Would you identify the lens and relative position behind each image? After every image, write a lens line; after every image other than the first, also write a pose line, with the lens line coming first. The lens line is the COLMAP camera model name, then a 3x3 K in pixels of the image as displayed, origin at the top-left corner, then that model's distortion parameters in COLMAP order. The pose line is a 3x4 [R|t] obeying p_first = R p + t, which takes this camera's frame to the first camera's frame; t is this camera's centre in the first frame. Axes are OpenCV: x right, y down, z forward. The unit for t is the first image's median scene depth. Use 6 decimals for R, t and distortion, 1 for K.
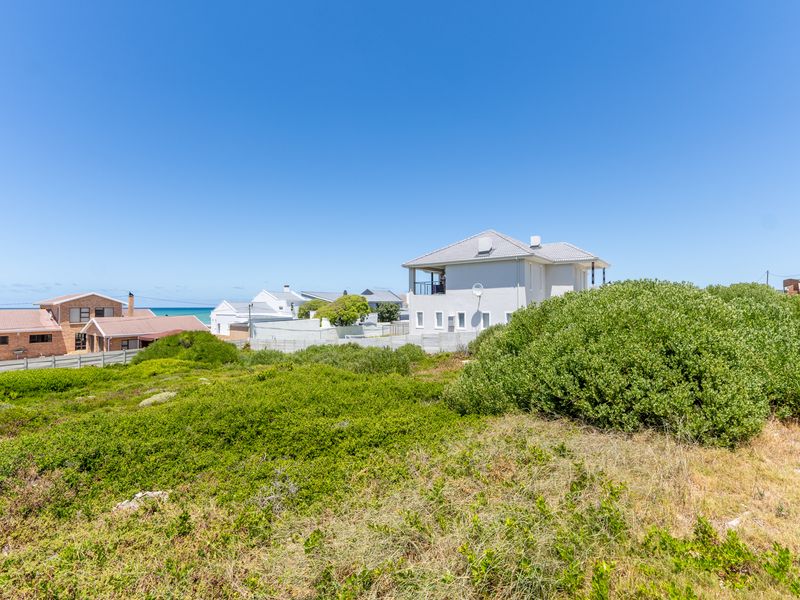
lens RADIAL K [[379.3, 0, 403.5], [0, 379.3, 298.0], [0, 0, 1]] dist [0.003597, 0.000961]
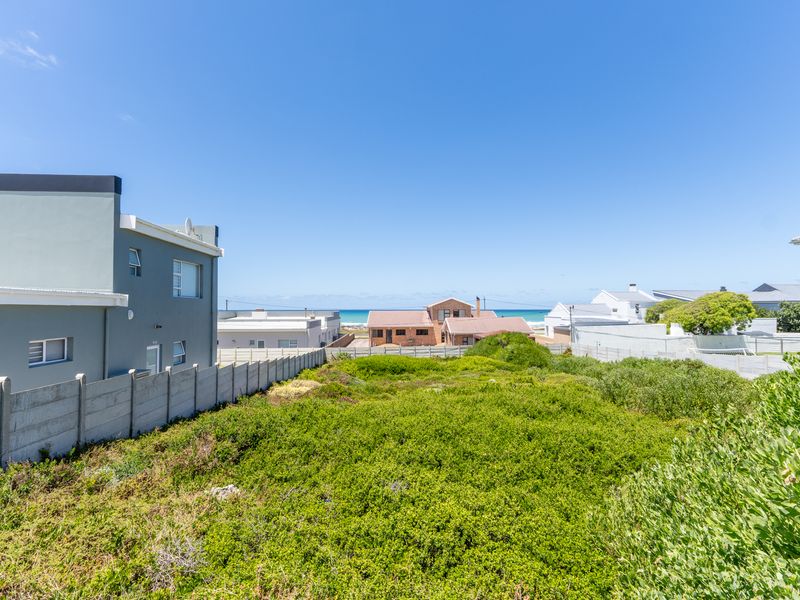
lens RADIAL K [[379.3, 0, 402.2], [0, 379.3, 299.3], [0, 0, 1]] dist [0.003597, 0.000961]
pose [[0.629167, -0.019512, -0.777025, 0.088001], [0.018299, 0.999780, -0.010288, 0.002568], [0.777054, -0.007746, 0.629386, 0.139685]]
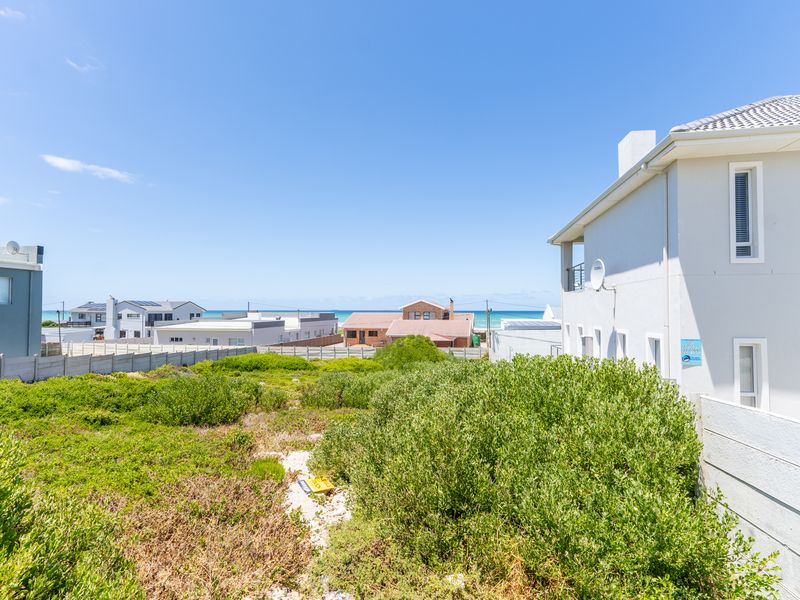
lens RADIAL K [[379.3, 0, 403.8], [0, 379.3, 302.5], [0, 0, 1]] dist [0.003597, 0.000961]
pose [[0.445519, -0.015397, -0.895140, 0.456209], [0.018323, 0.999799, -0.008078, 0.006517], [0.895085, -0.012802, 0.445712, 0.632337]]
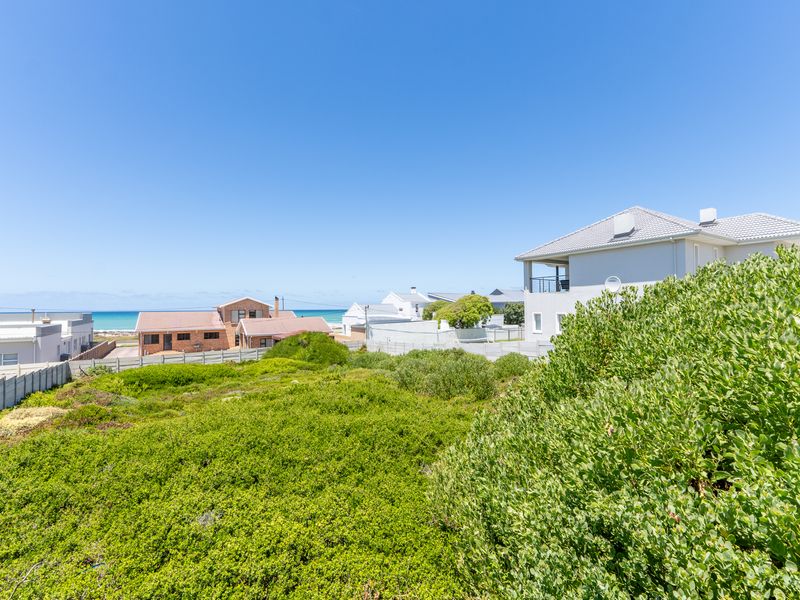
lens RADIAL K [[379.3, 0, 404.4], [0, 379.3, 299.5], [0, 0, 1]] dist [0.003597, 0.000961]
pose [[0.934622, -0.013542, -0.355385, 0.074307], [0.013835, 0.999903, -0.001718, 0.003760], [0.355374, -0.003311, 0.934718, 0.137872]]
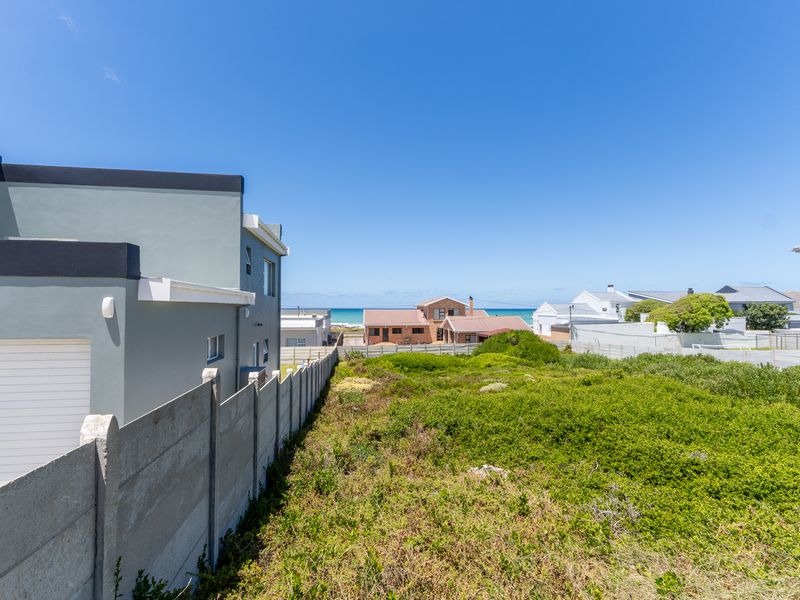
lens RADIAL K [[379.3, 0, 401.6], [0, 379.3, 299.6], [0, 0, 1]] dist [0.003597, 0.000961]
pose [[0.695861, -0.013146, -0.718056, -0.003167], [0.013577, 0.999895, -0.005148, -0.000444], [0.718048, -0.006167, 0.695966, -0.002680]]
